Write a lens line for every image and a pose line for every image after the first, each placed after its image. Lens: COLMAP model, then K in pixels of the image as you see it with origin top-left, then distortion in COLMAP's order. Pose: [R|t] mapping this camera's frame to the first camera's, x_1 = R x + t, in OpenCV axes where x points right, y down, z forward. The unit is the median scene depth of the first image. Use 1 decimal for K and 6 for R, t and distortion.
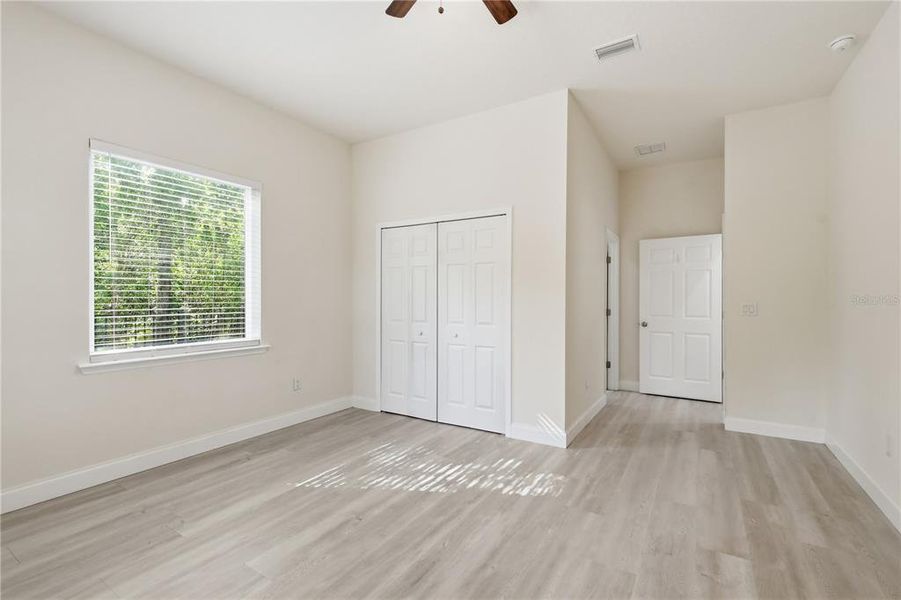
lens RADIAL K [[395.7, 0, 459.8], [0, 395.7, 296.1], [0, 0, 1]] dist [-0.003461, -0.002757]
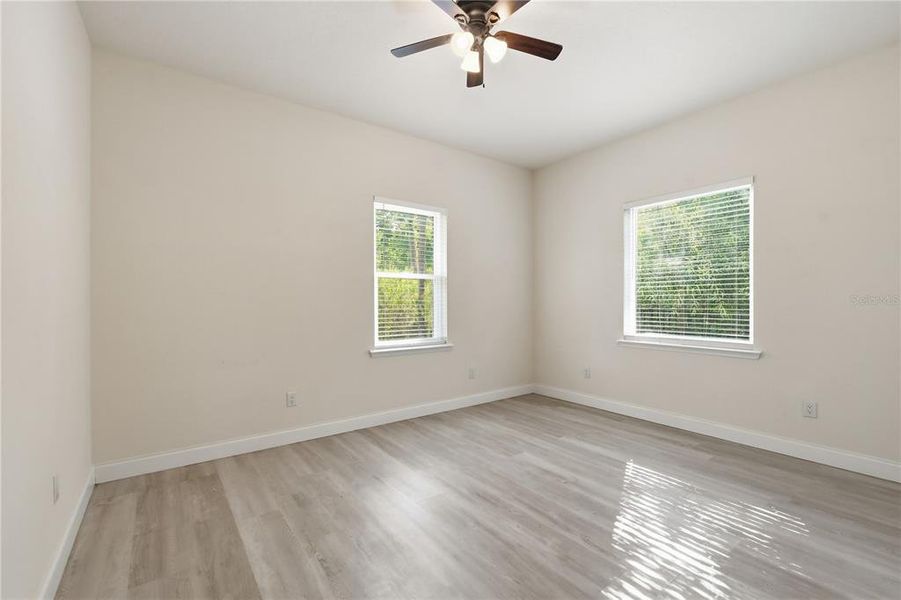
lens RADIAL K [[395.7, 0, 456.6], [0, 395.7, 301.6], [0, 0, 1]] dist [-0.003461, -0.002757]
pose [[-0.387247, 0.001339, -0.921975, 0.877272], [0.010994, 0.999935, -0.003166, 0.012287], [0.921910, -0.011362, -0.387236, 1.040836]]
